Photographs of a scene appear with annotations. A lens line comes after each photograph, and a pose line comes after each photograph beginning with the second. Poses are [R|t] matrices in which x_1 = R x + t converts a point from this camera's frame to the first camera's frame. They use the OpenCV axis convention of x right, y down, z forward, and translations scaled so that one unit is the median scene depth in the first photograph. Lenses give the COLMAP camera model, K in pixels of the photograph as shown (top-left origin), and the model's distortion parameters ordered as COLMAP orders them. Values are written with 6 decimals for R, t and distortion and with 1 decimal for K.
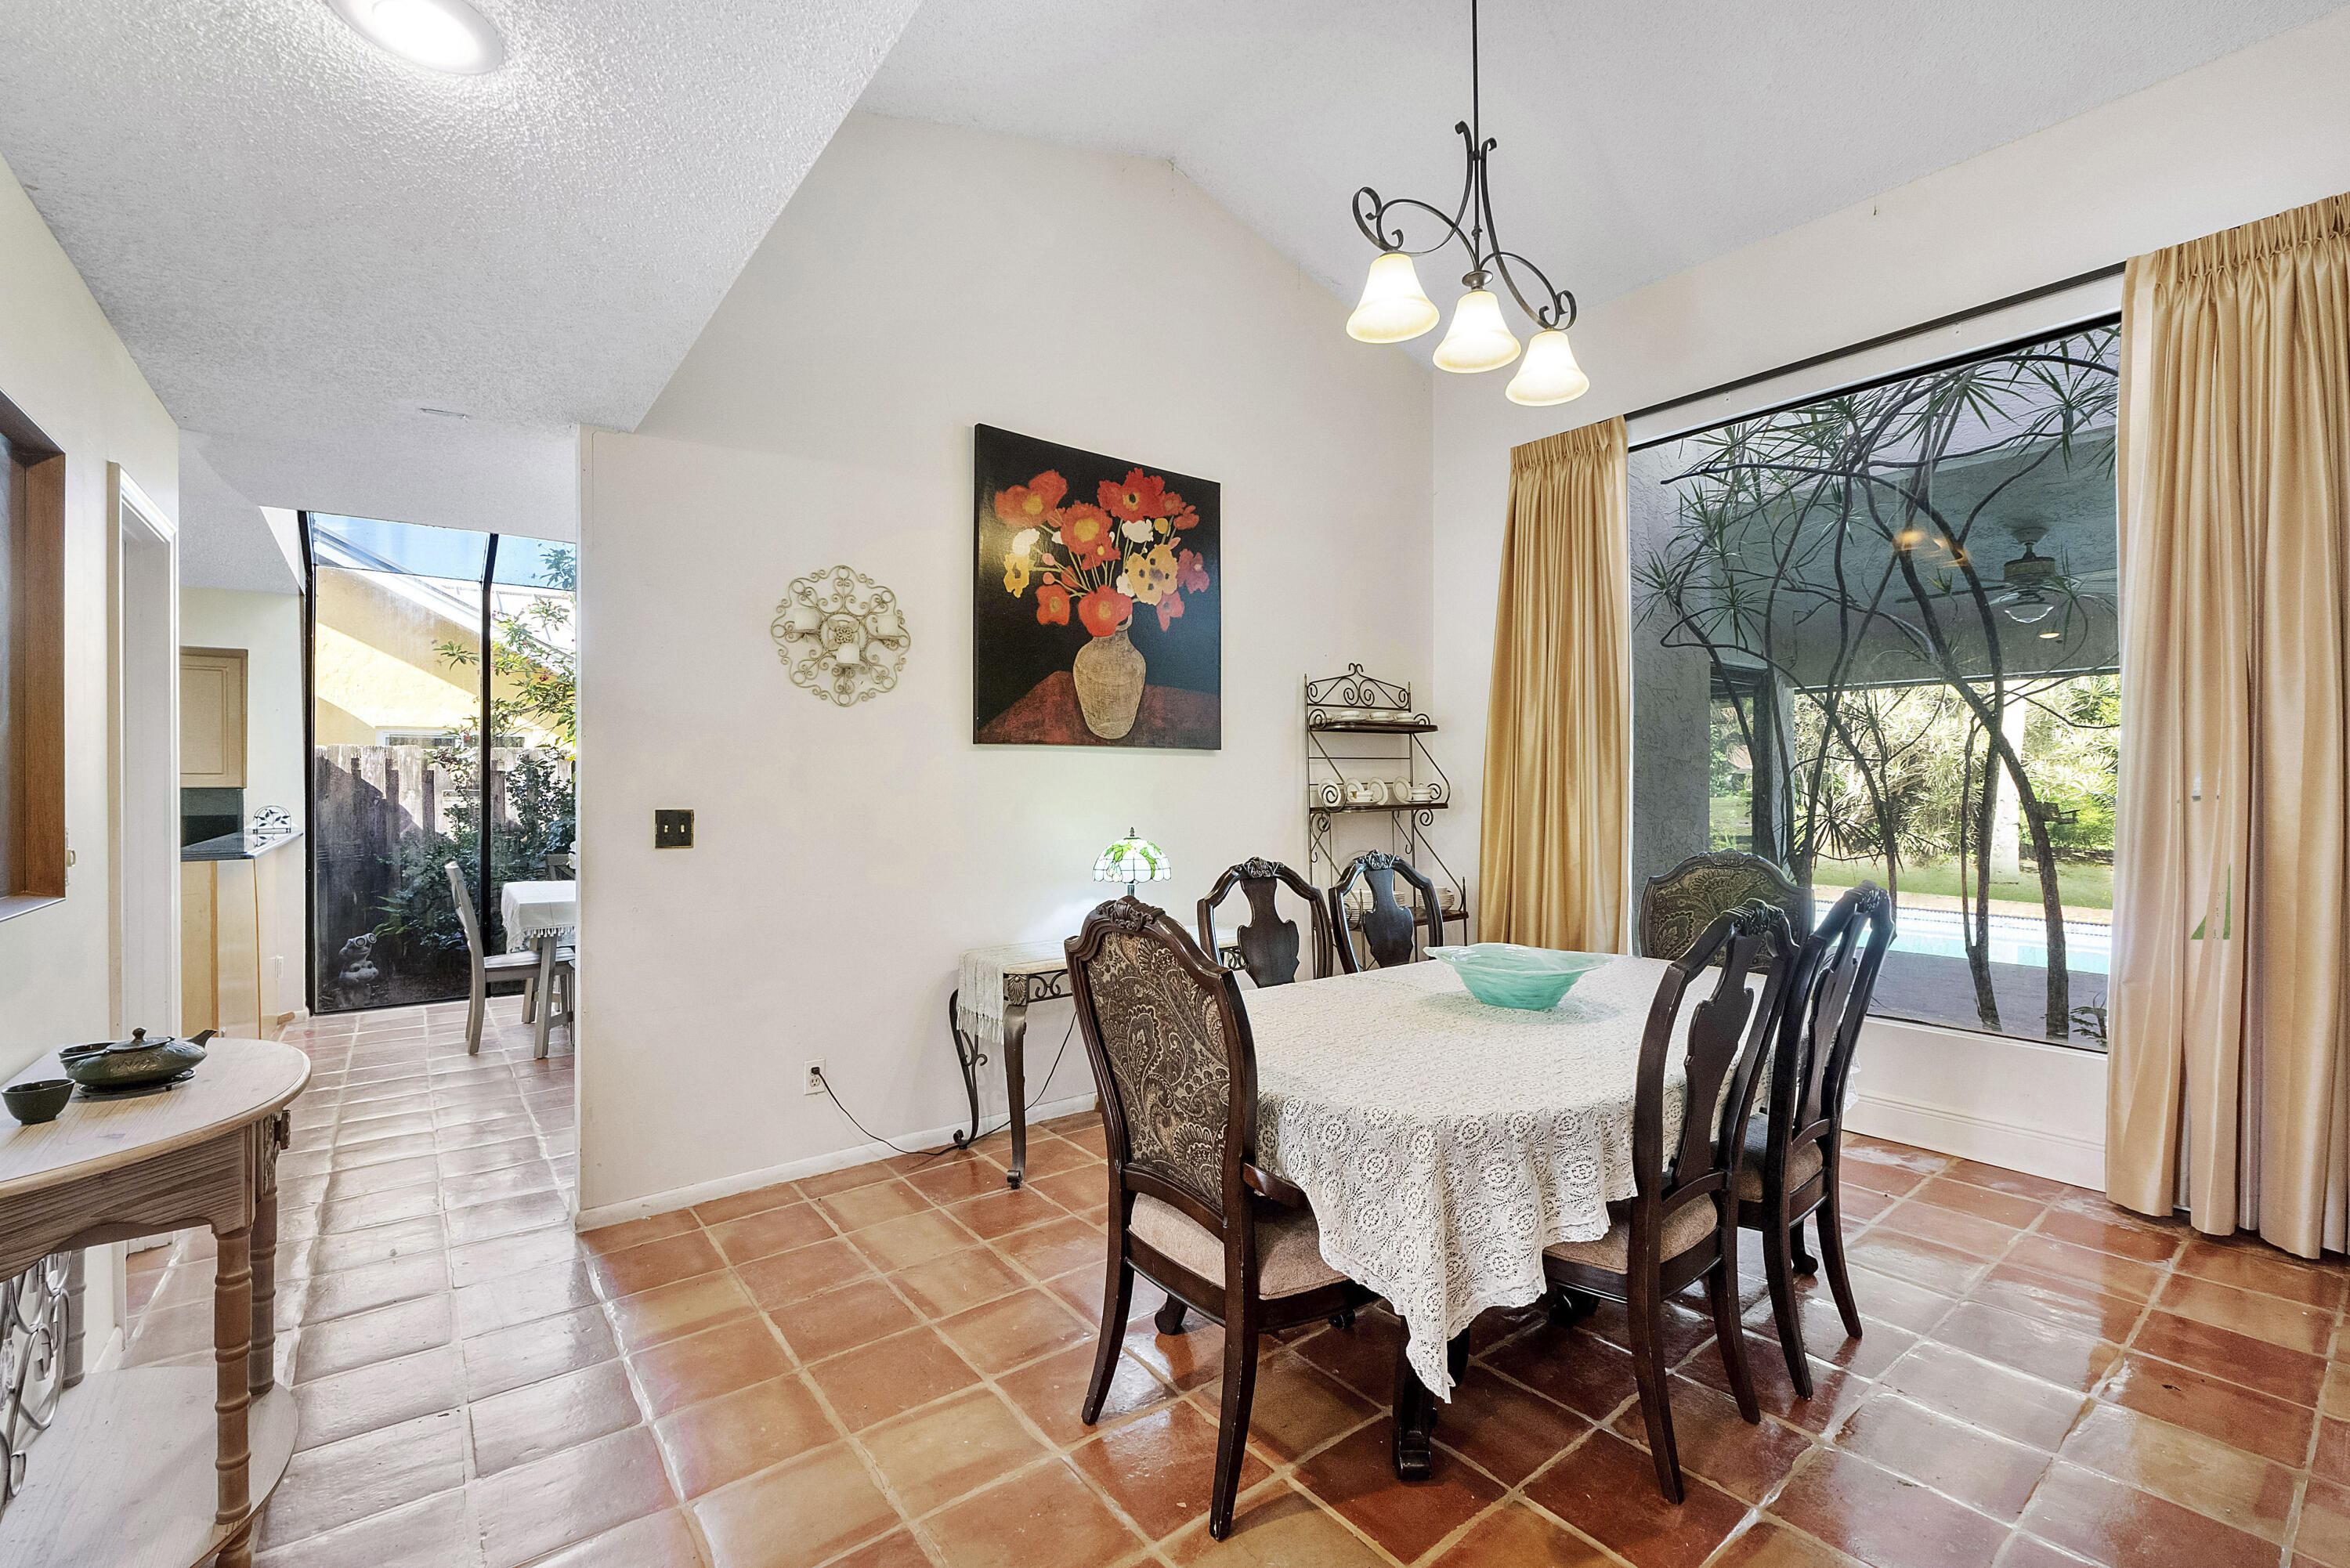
lens RADIAL K [[964.8, 0, 1175.0], [0, 964.8, 784.0], [0, 0, 1]] dist [-0.005773, -0.000078]
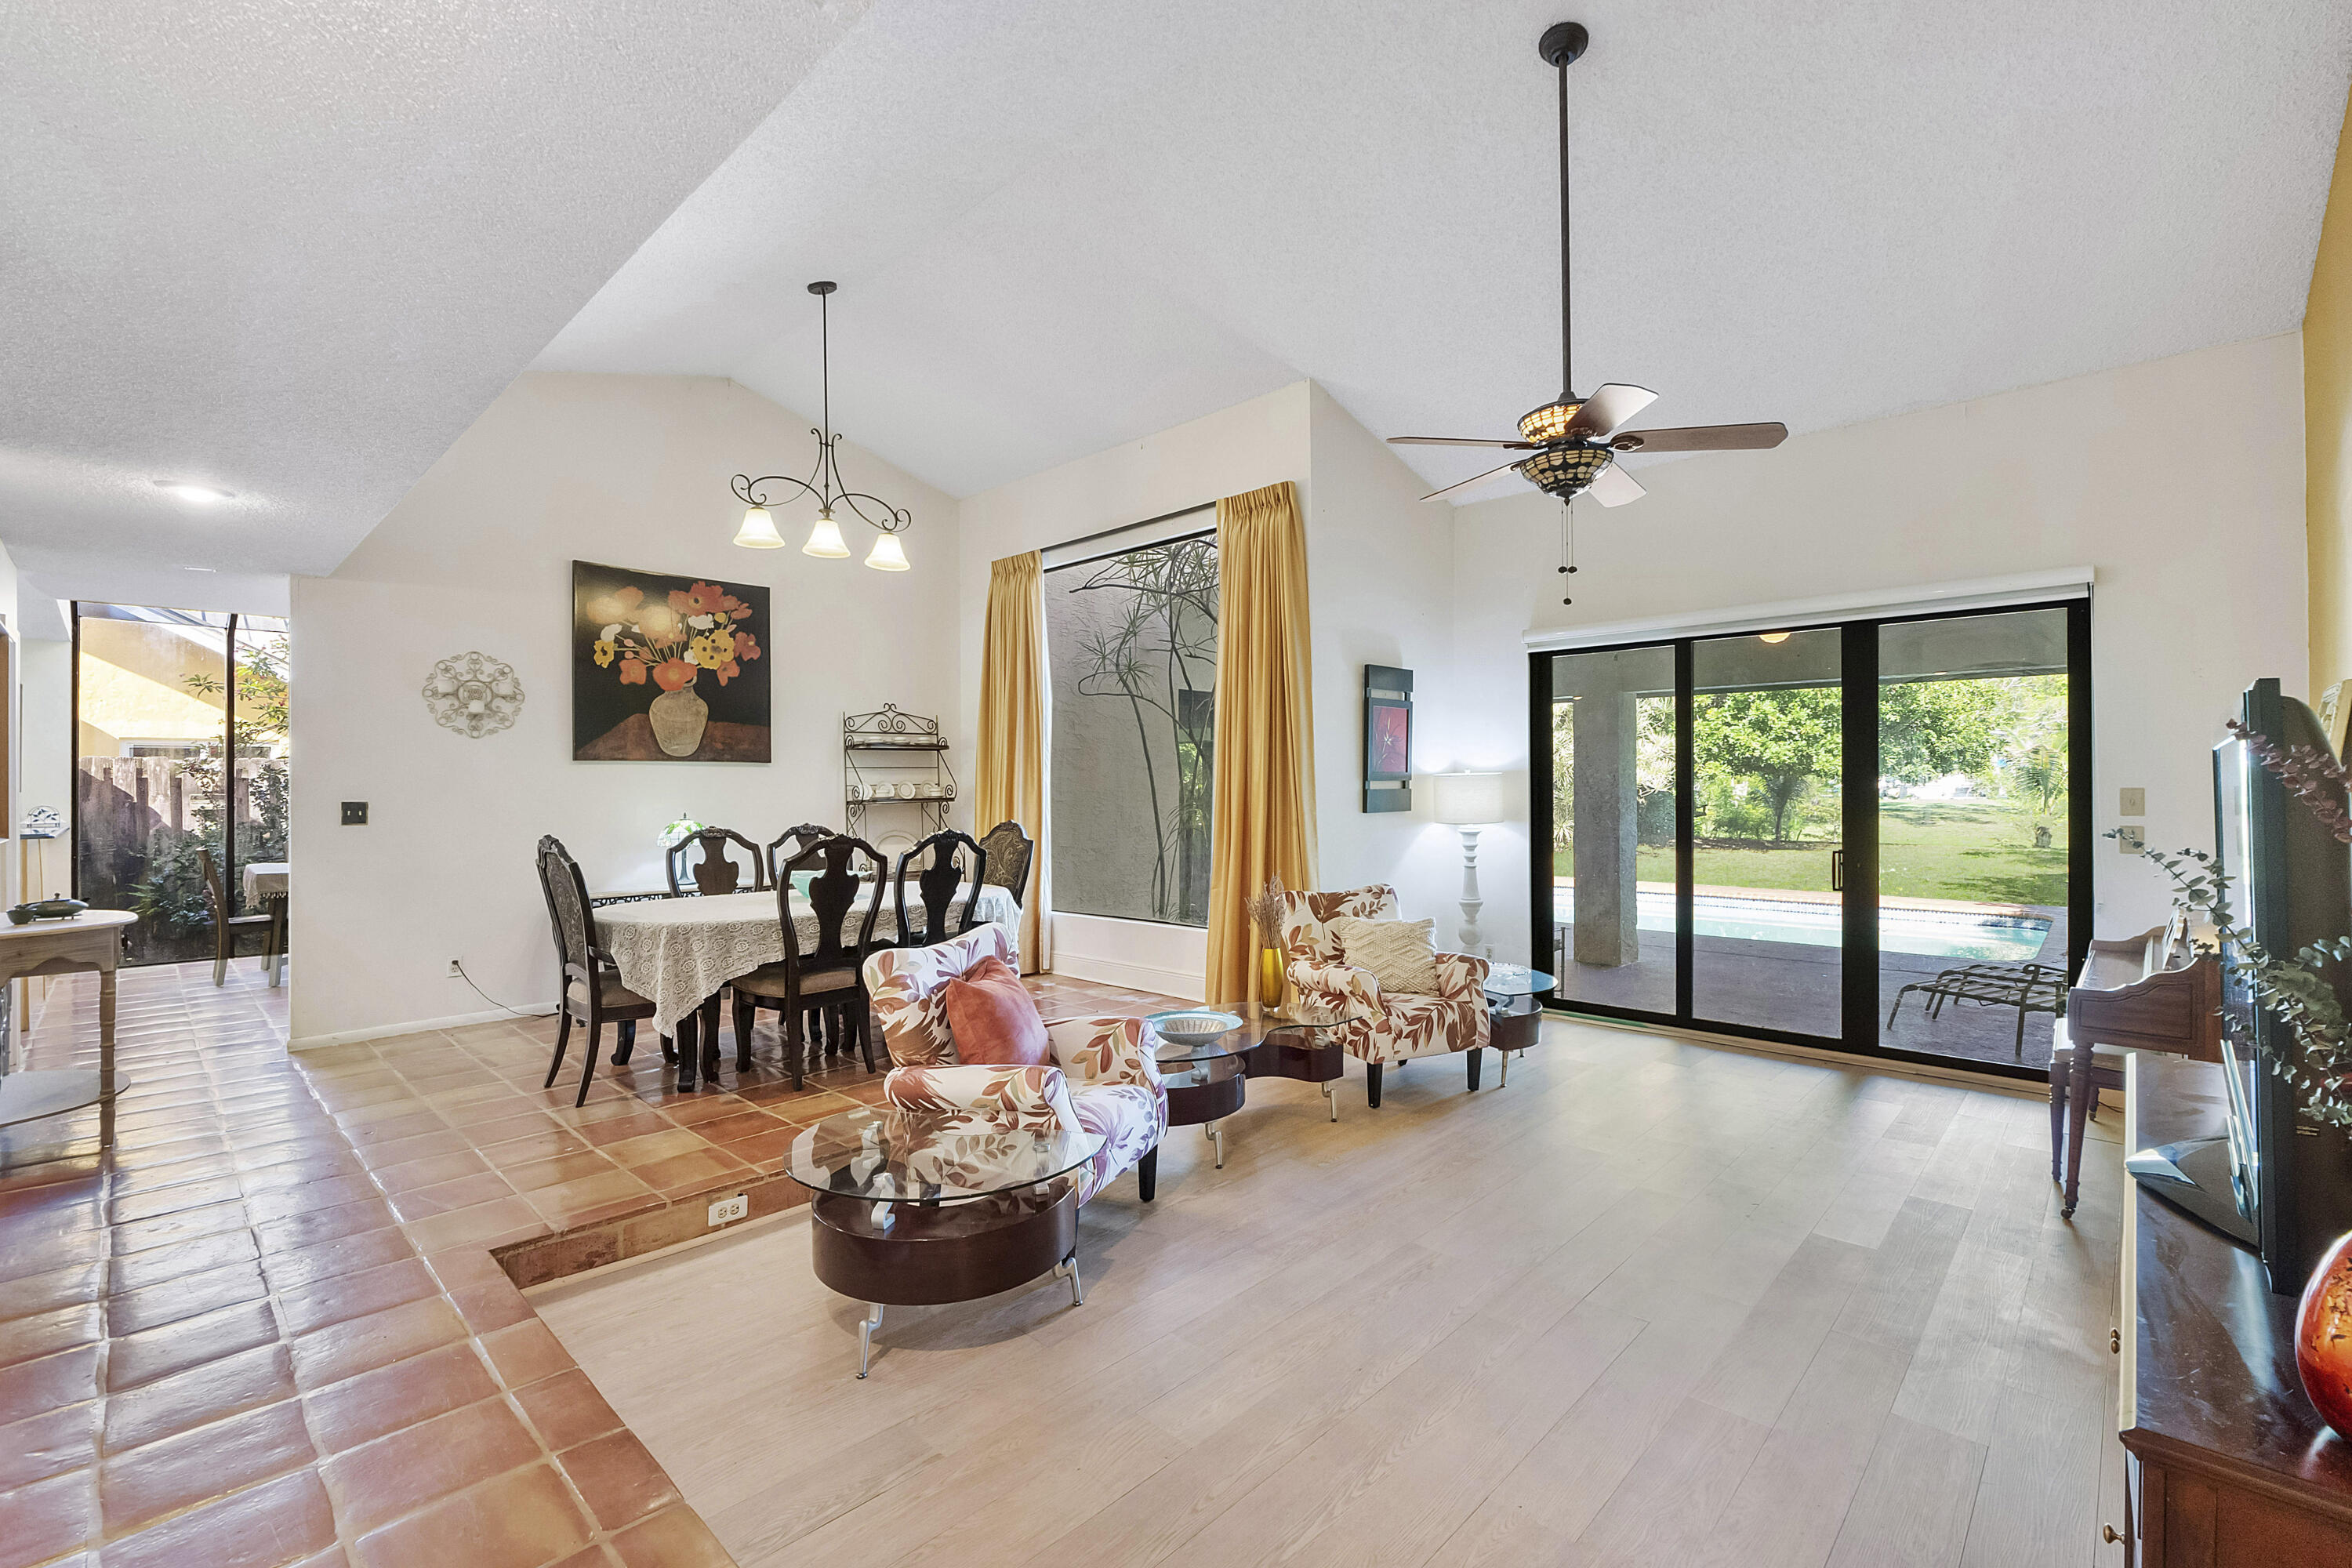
lens RADIAL K [[1002.3, 0, 1187.8], [0, 1002.3, 780.2], [0, 0, 1]] dist [-0.005345, -0.000451]
pose [[0.990028, -0.004639, 0.140793, 0.496512], [0.005587, 0.999964, -0.006337, 0.006049], [-0.140759, 0.007061, 0.990019, -0.682419]]
